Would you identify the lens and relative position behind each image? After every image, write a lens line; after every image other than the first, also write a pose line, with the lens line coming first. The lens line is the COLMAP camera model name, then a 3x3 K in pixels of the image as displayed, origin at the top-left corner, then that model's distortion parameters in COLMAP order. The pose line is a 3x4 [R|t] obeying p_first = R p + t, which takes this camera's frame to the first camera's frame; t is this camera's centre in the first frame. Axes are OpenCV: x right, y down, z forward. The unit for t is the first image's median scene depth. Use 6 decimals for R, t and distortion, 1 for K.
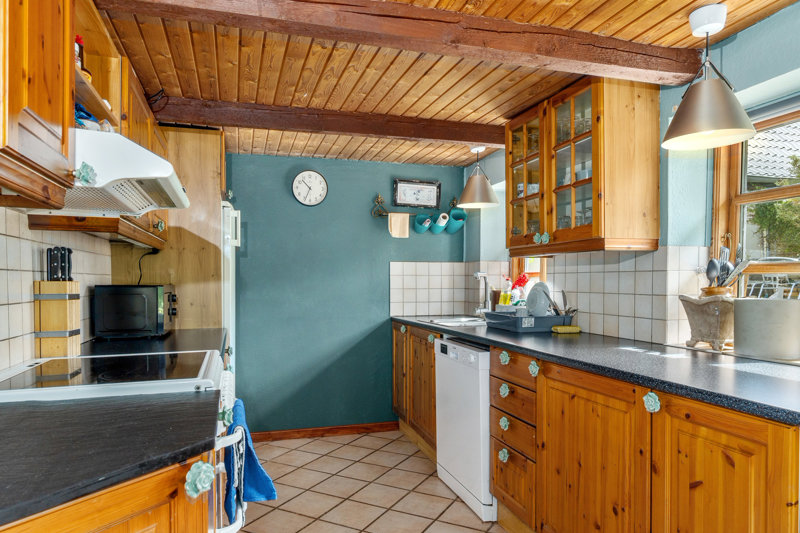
lens RADIAL K [[515.6, 0, 400.1], [0, 515.6, 285.4], [0, 0, 1]] dist [0.003069, 0.000581]
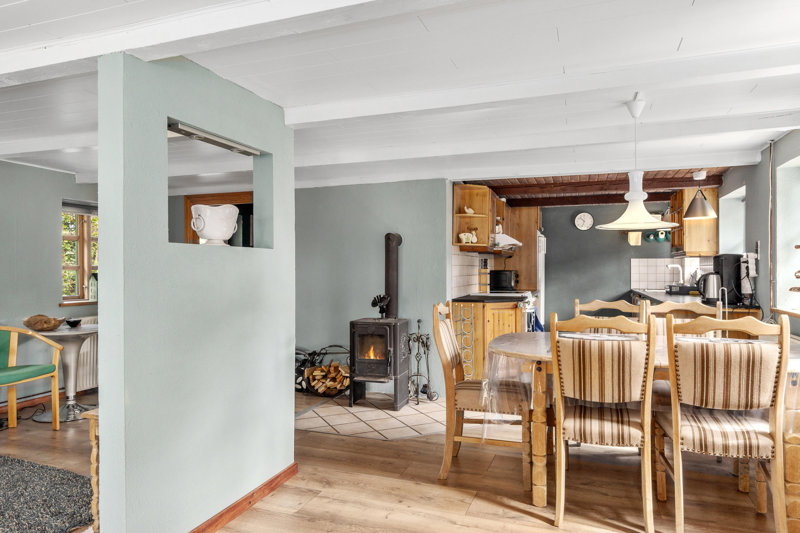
lens RADIAL K [[515.6, 0, 399.9], [0, 515.6, 268.2], [0, 0, 1]] dist [0.003069, 0.000581]
pose [[0.799296, 0.001414, -0.600935, 0.514950], [-0.009259, 0.999908, -0.009962, 0.015854], [0.600866, 0.013527, 0.799235, -1.135675]]
